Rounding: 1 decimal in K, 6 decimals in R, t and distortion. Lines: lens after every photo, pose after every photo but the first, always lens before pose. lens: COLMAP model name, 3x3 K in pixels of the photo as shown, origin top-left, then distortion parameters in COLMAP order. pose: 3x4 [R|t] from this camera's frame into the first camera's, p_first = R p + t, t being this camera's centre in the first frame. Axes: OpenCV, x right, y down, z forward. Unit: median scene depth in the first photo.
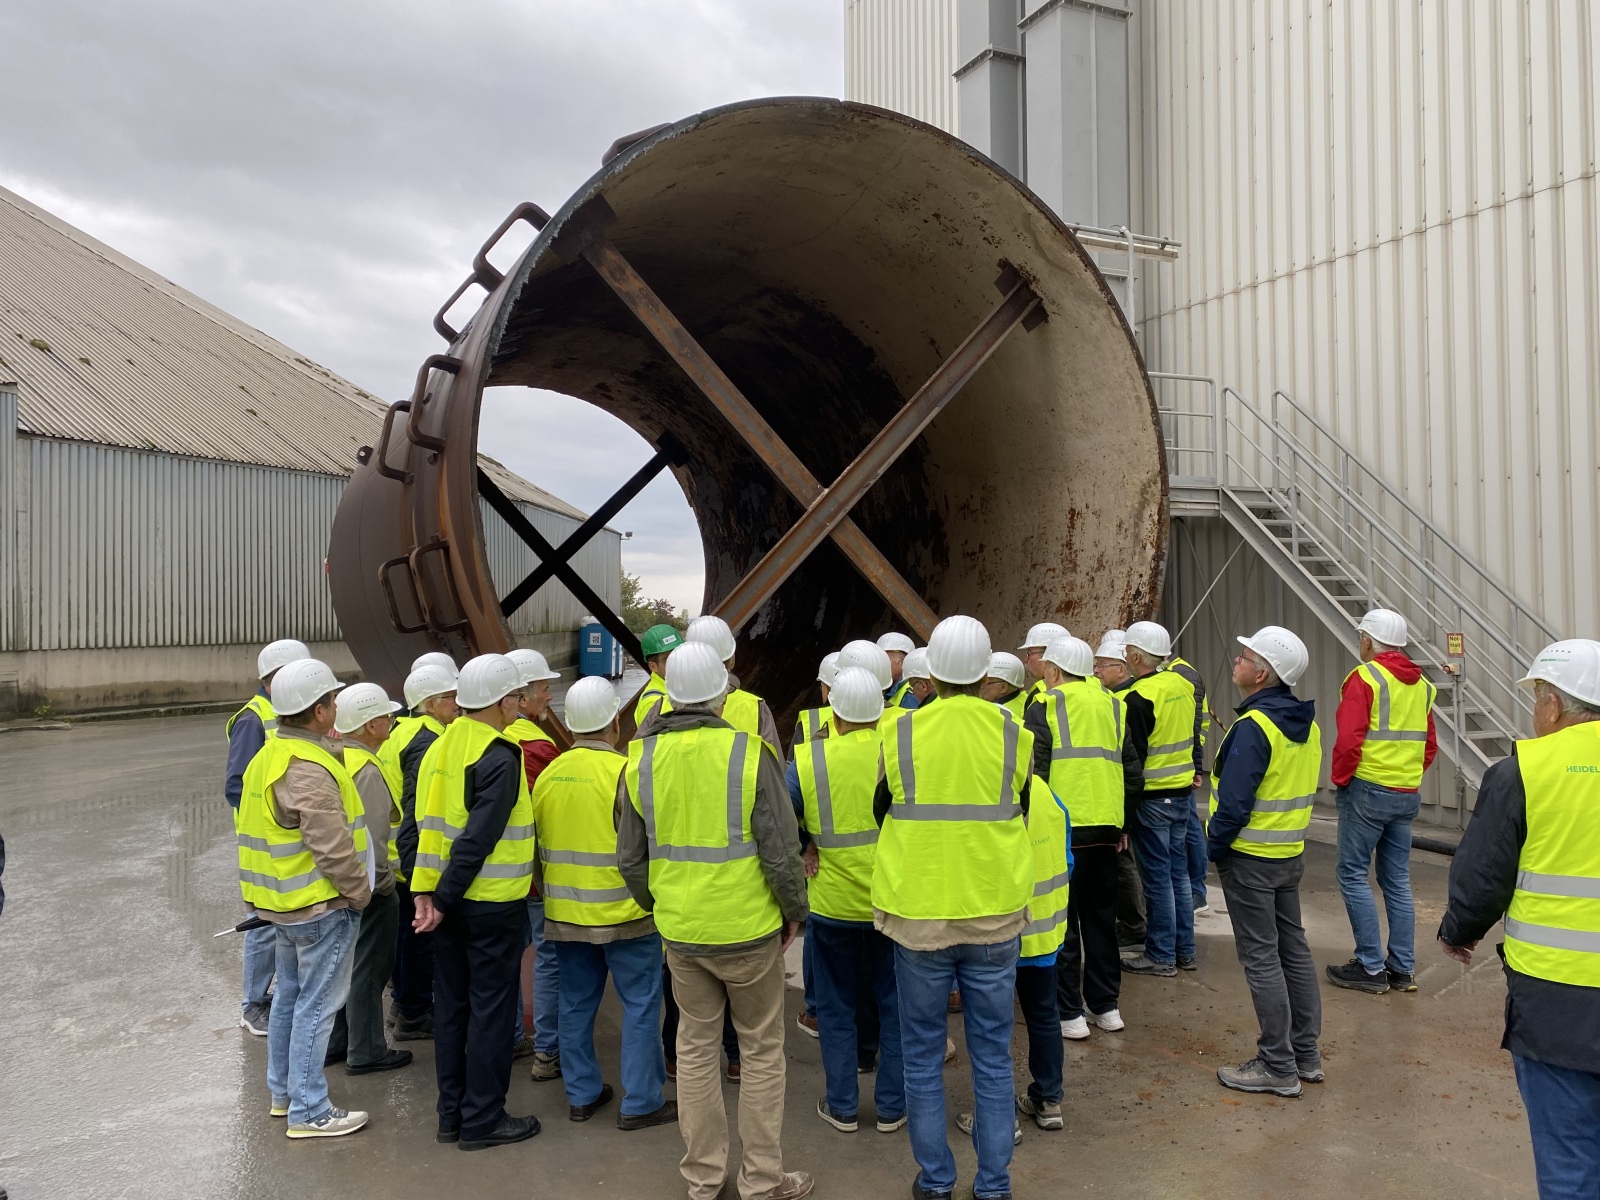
lens RADIAL K [[1277.9, 0, 795.3], [0, 1277.9, 604.6], [0, 0, 1]] dist [0.071546, -0.001691]
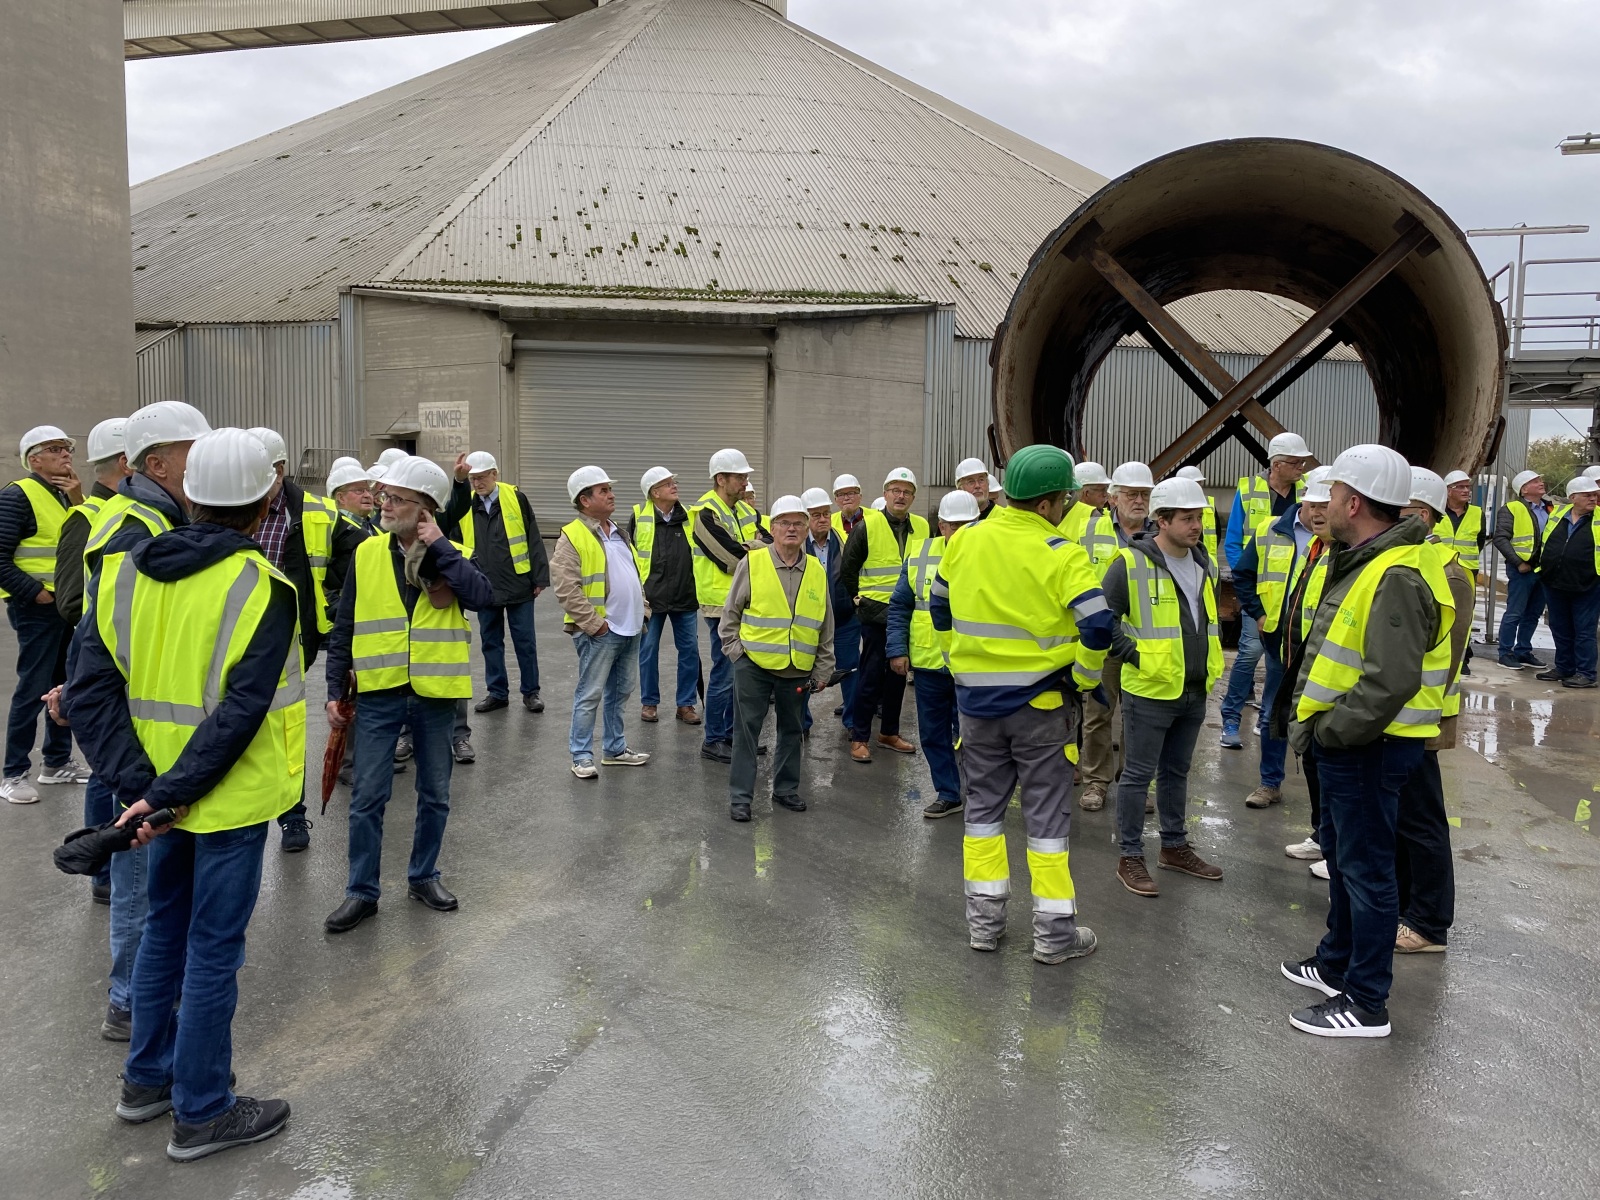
lens RADIAL K [[1277.9, 0, 792.9], [0, 1277.9, 595.8], [0, 0, 1]] dist [0.071546, -0.001691]
pose [[0.735096, 0.075500, -0.673746, 0.269091], [0.000690, 0.993696, 0.112106, -0.004066], [0.677963, -0.082873, 0.730410, -0.204216]]
